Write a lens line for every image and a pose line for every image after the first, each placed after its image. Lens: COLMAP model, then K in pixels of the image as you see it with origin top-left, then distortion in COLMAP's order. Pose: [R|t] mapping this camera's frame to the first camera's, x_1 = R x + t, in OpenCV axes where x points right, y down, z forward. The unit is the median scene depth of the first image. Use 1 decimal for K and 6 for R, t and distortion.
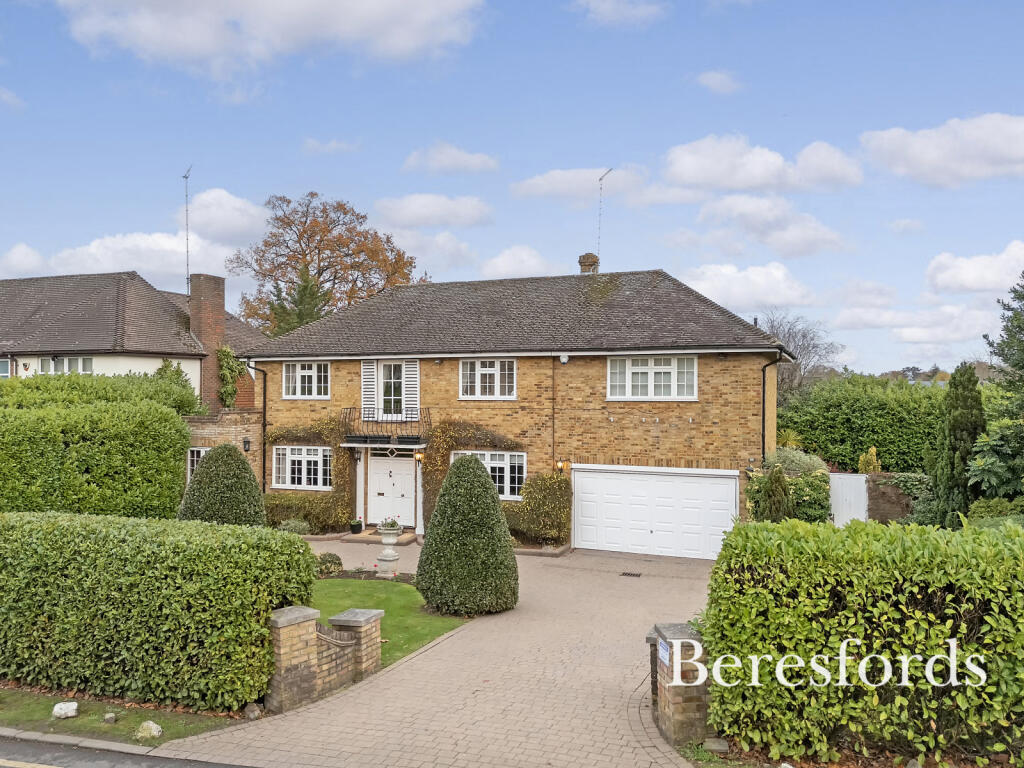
lens RADIAL K [[789.0, 0, 512.0], [0, 789.0, 384.0], [0, 0, 1]] dist [0.058481, -0.005869]
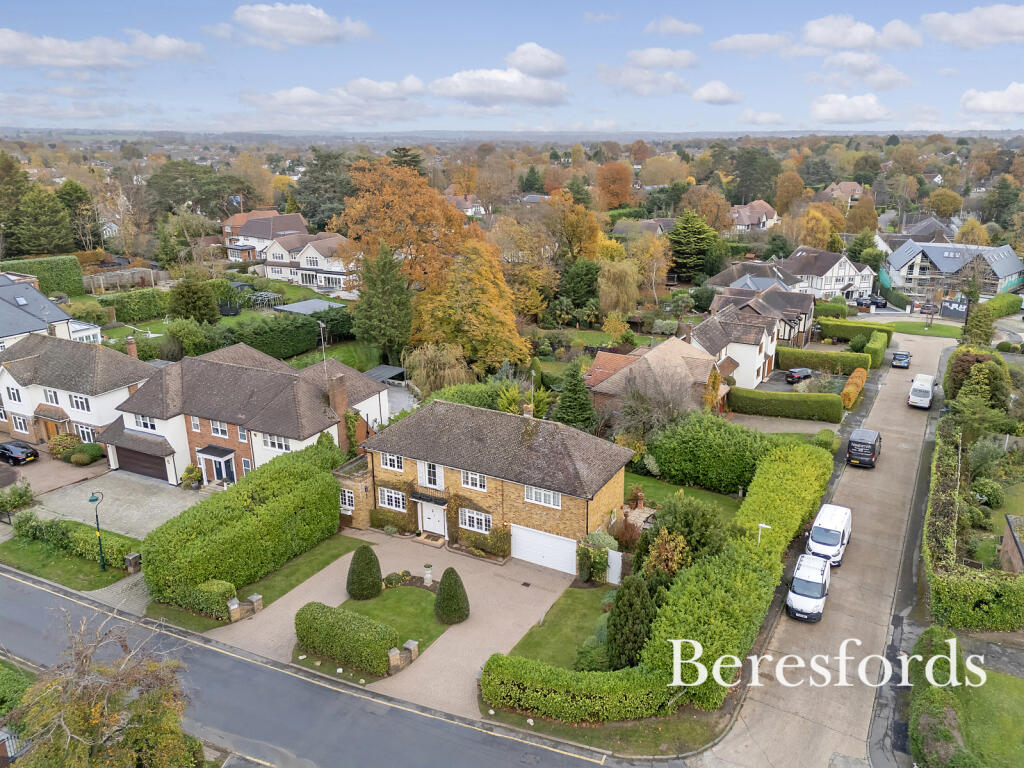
lens RADIAL K [[788.8, 0, 512.0], [0, 788.8, 384.0], [0, 0, 1]] dist [0.009887, 0.004809]
pose [[0.993857, 0.017744, -0.109242, 0.286230], [0.018431, 0.946743, 0.321462, -0.893702], [0.109129, -0.321501, 0.940600, -0.874449]]
